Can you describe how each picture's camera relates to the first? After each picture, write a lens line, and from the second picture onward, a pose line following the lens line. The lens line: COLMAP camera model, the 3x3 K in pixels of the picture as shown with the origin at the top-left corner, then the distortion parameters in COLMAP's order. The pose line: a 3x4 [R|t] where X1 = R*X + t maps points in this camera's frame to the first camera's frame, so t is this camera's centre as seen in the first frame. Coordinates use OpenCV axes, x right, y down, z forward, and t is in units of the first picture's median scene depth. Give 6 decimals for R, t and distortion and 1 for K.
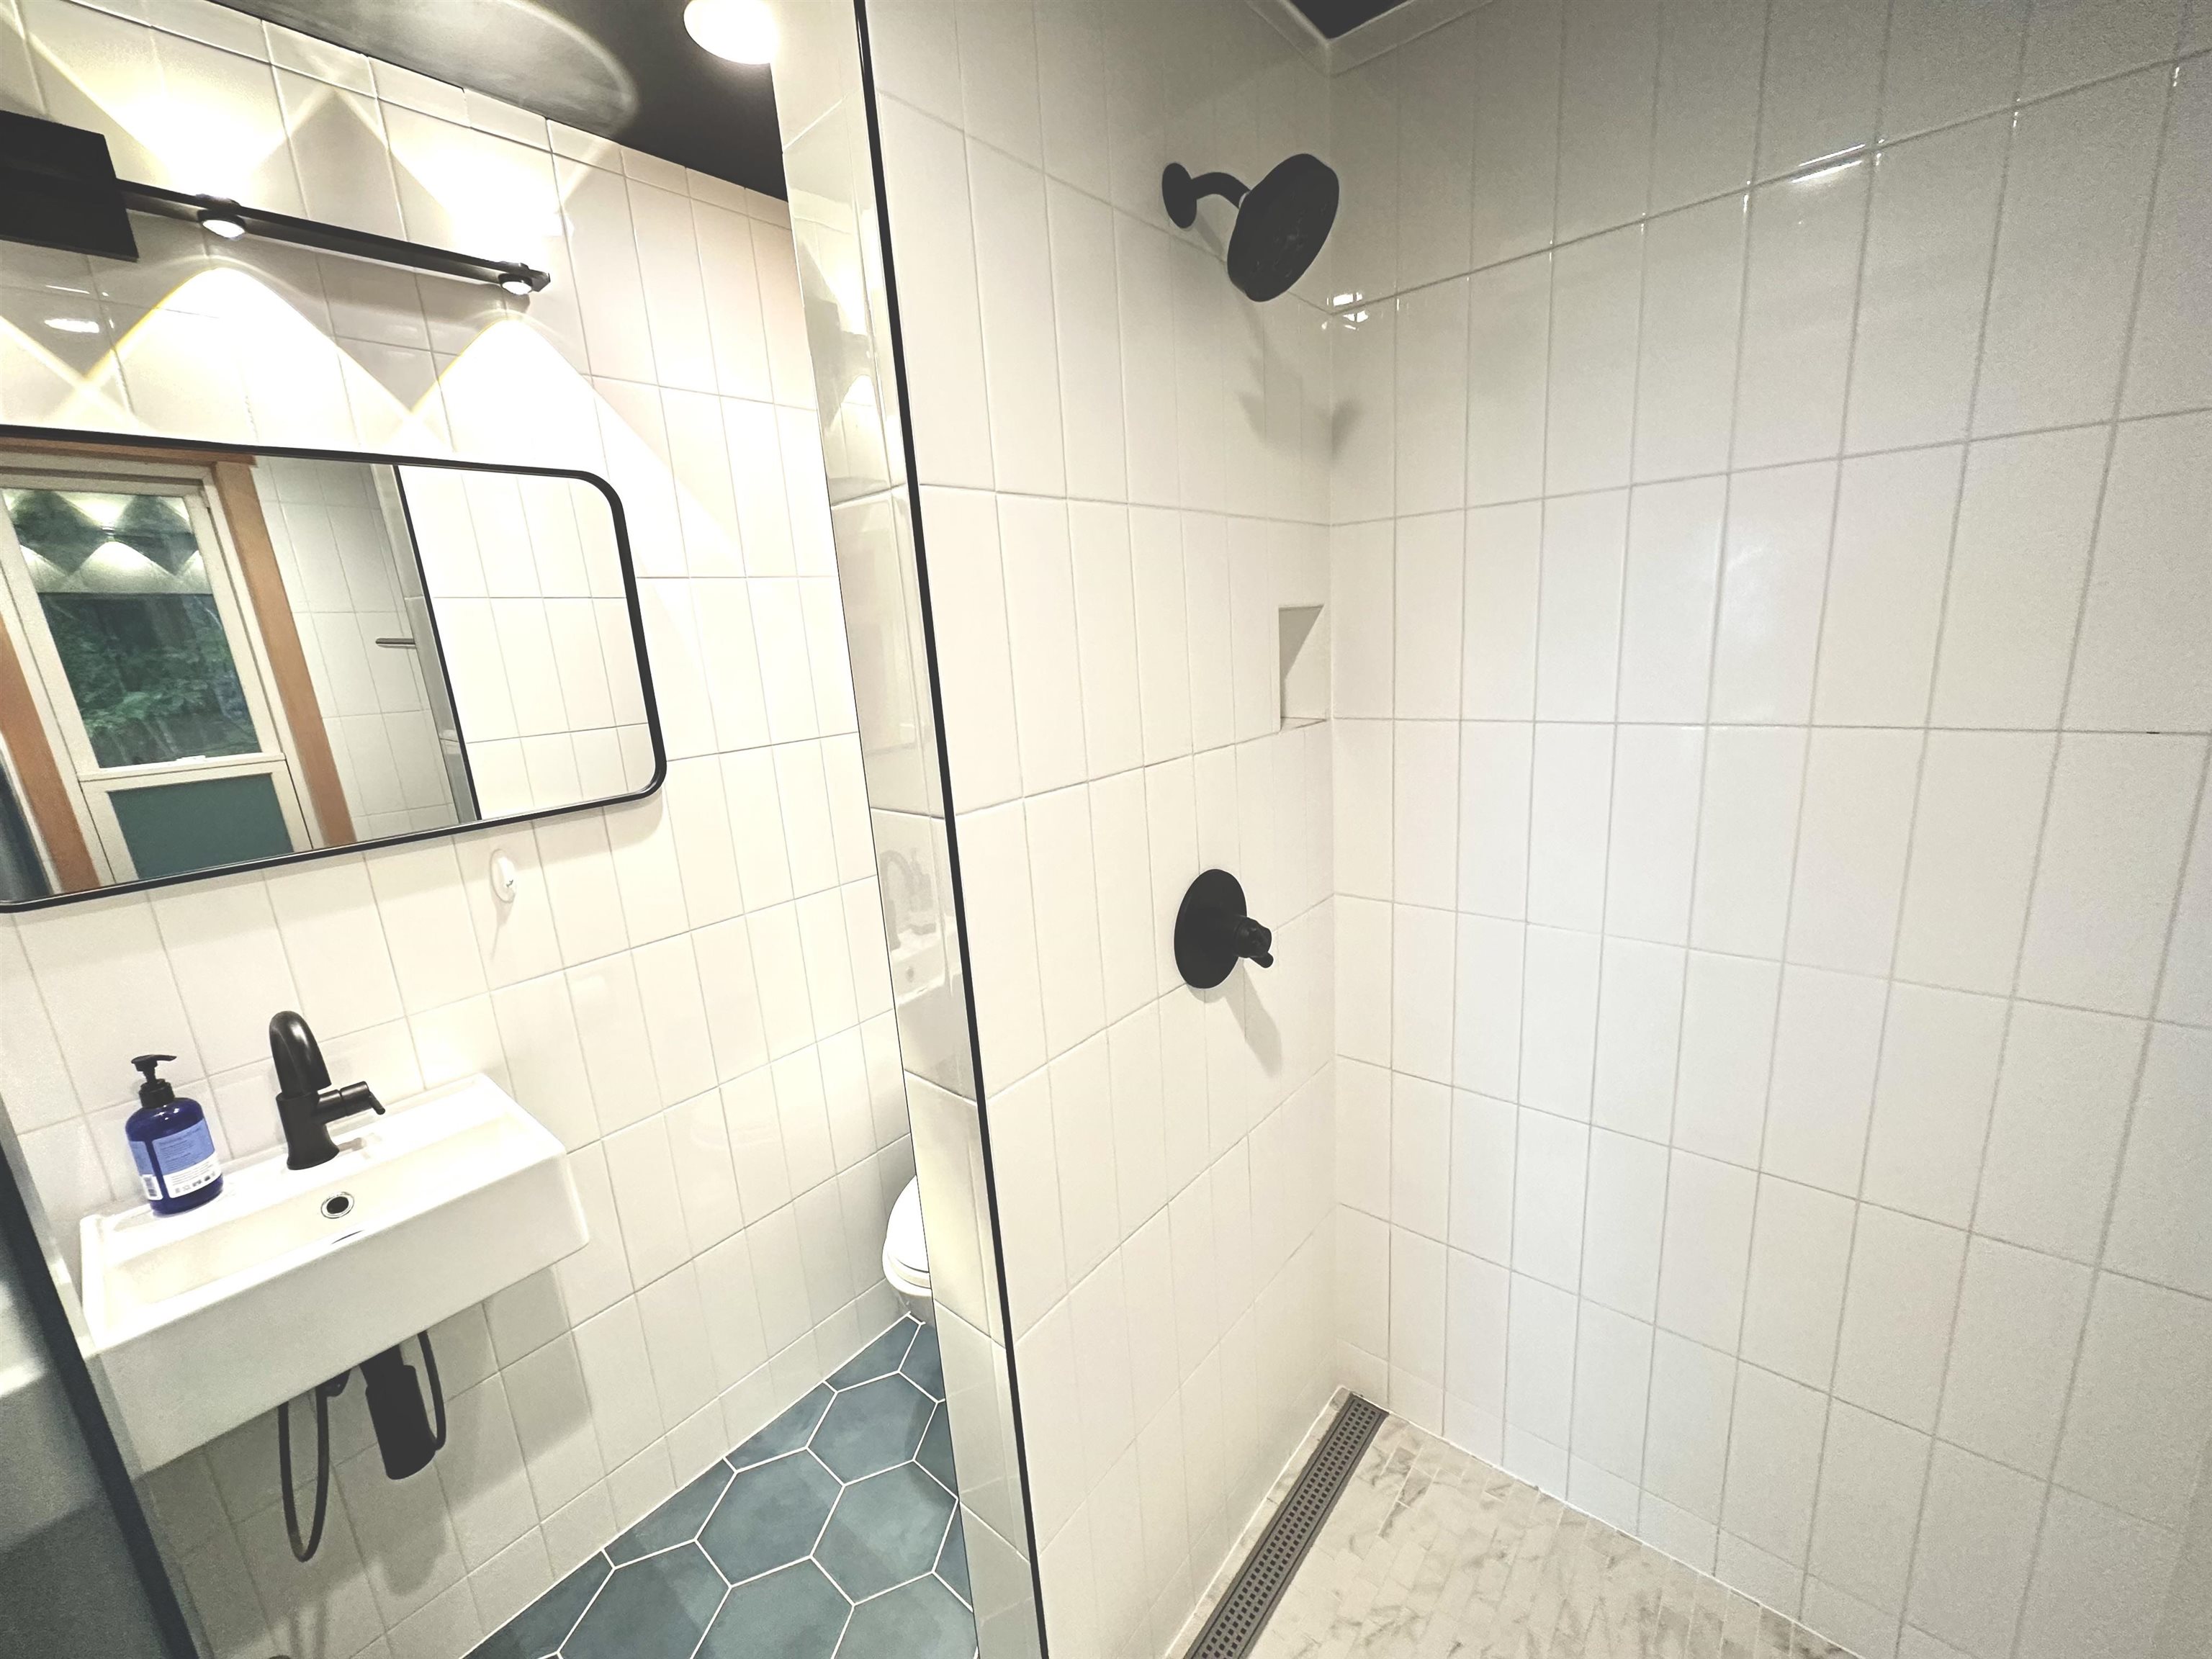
lens RADIAL K [[879.8, 0, 1107.7], [0, 879.8, 832.0], [0, 0, 1]] dist [-0.003648, 0.000687]
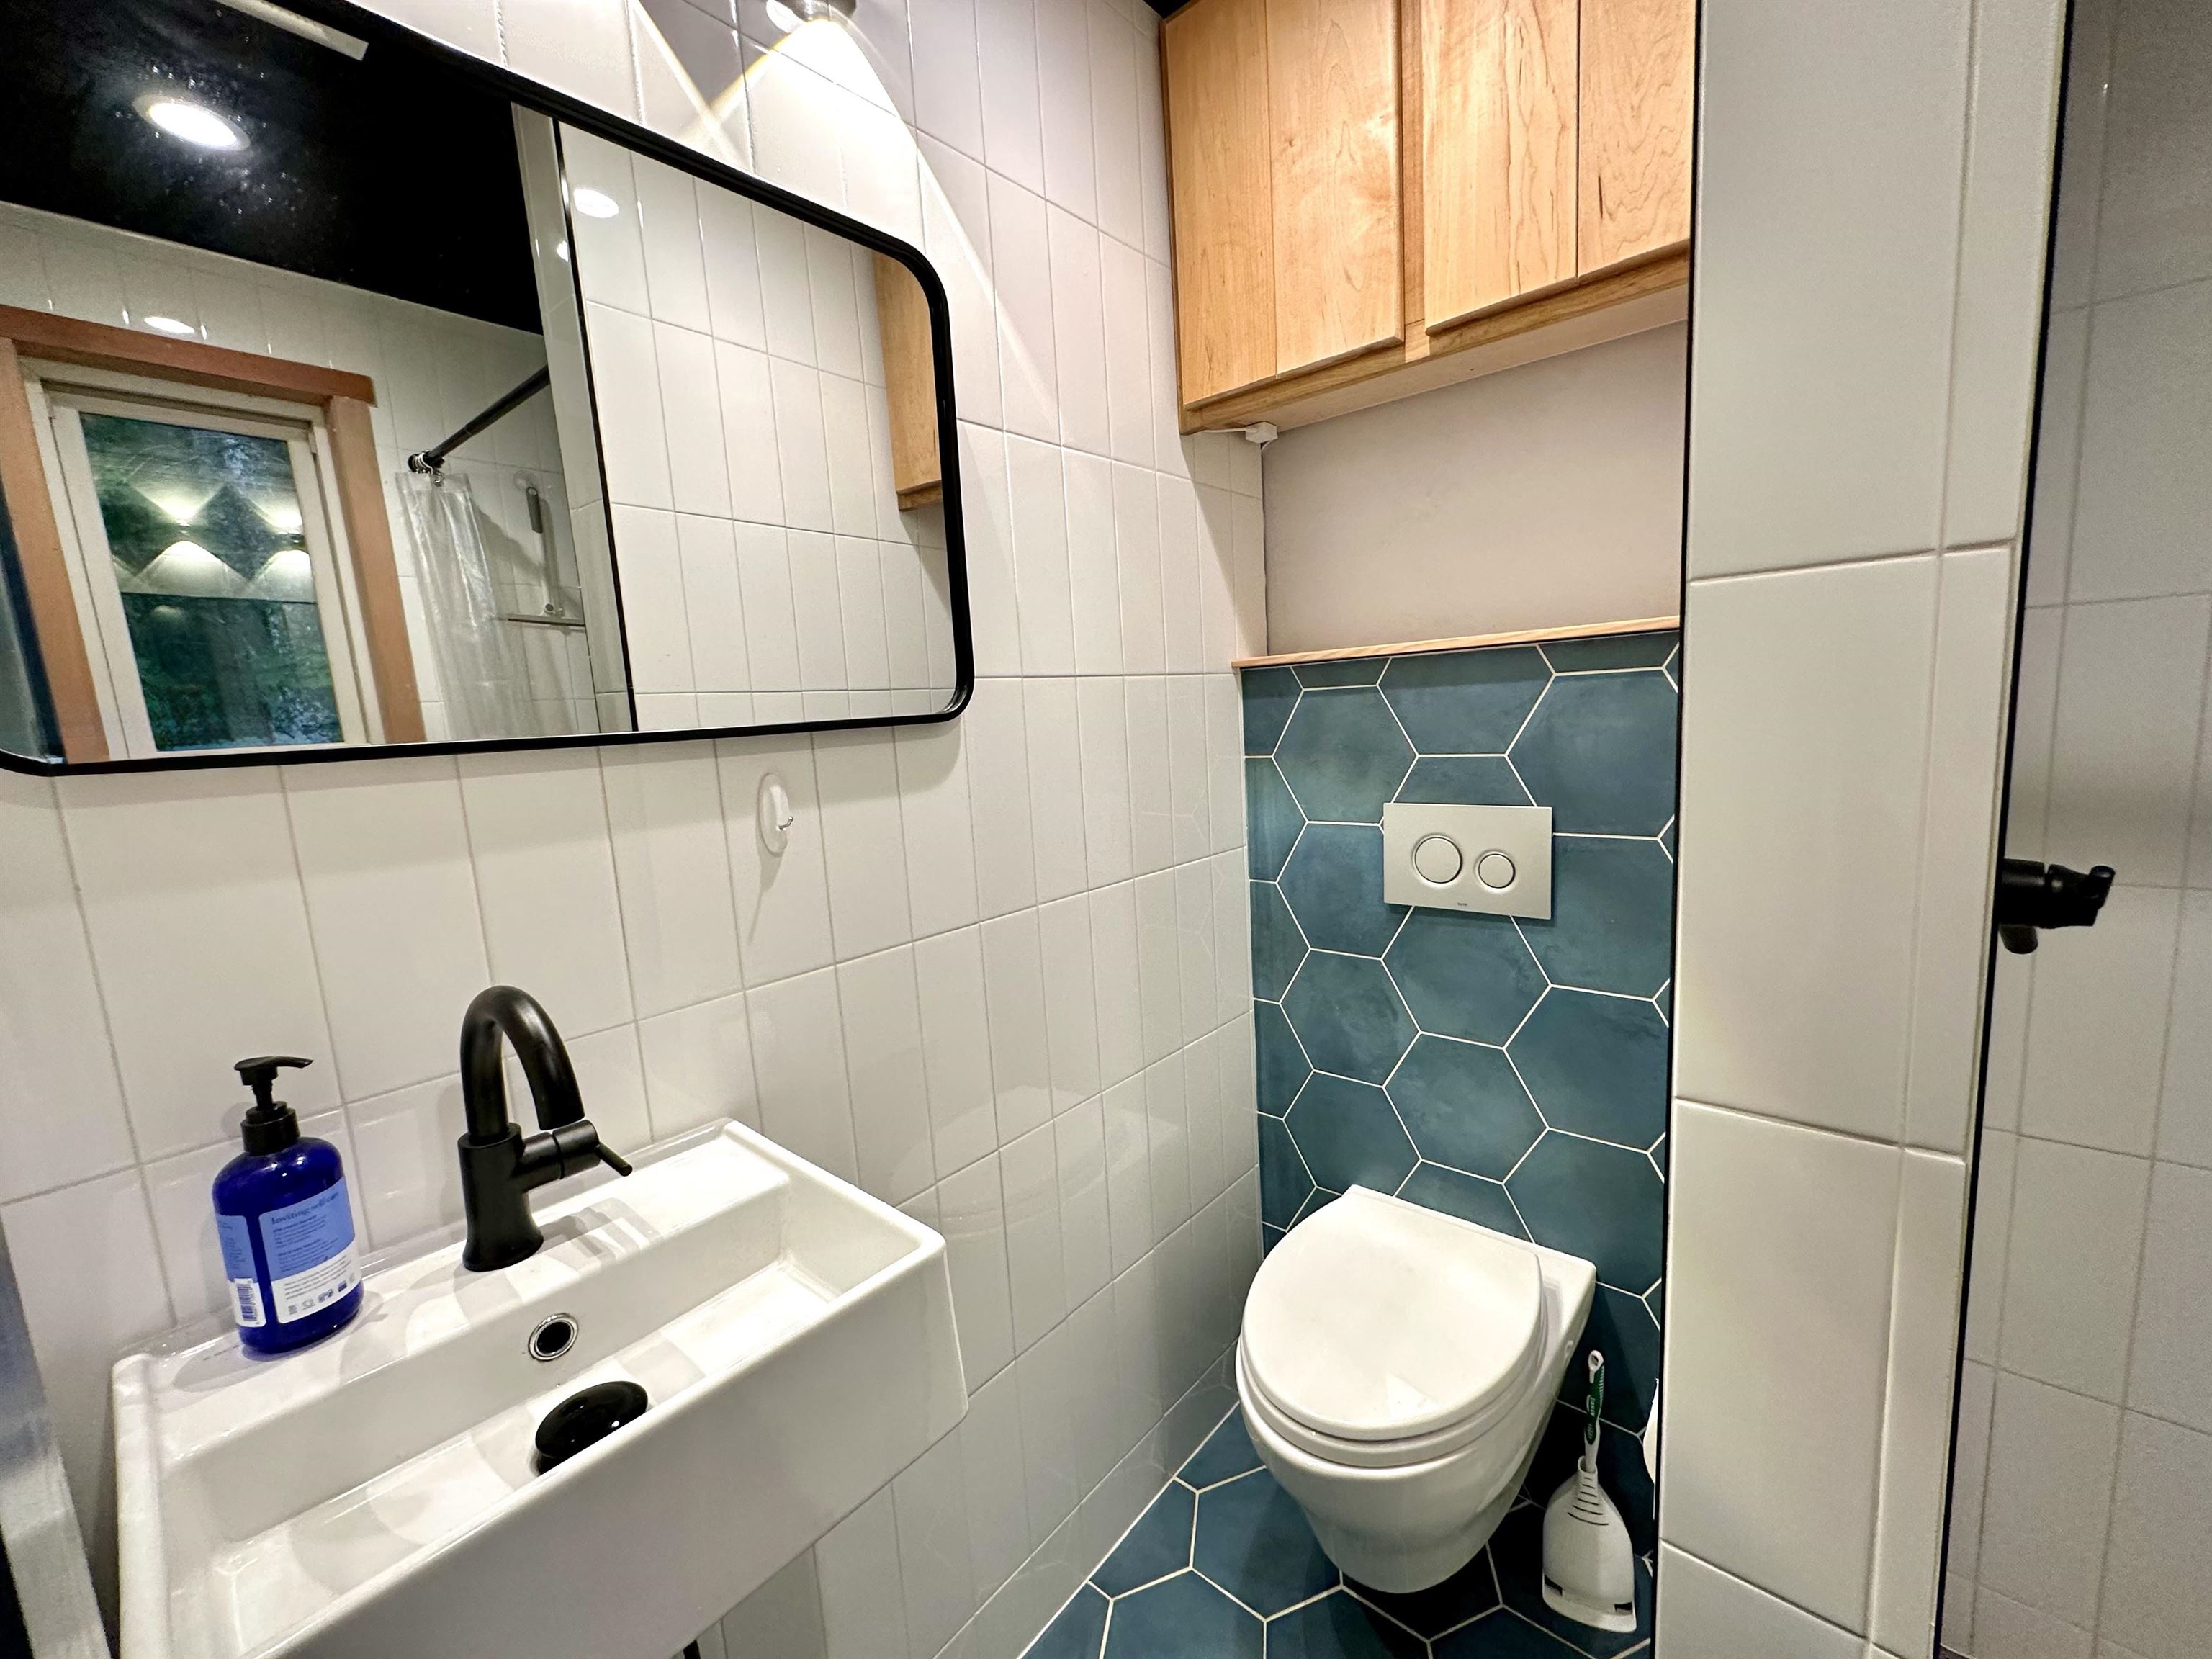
lens RADIAL K [[879.8, 0, 1105.5], [0, 879.8, 832.3], [0, 0, 1]] dist [-0.003648, 0.000687]
pose [[0.999792, 0.012575, -0.016033, -0.535423], [-0.013879, 0.996368, -0.084011, 0.146749], [0.014919, 0.084216, 0.996336, 0.426361]]
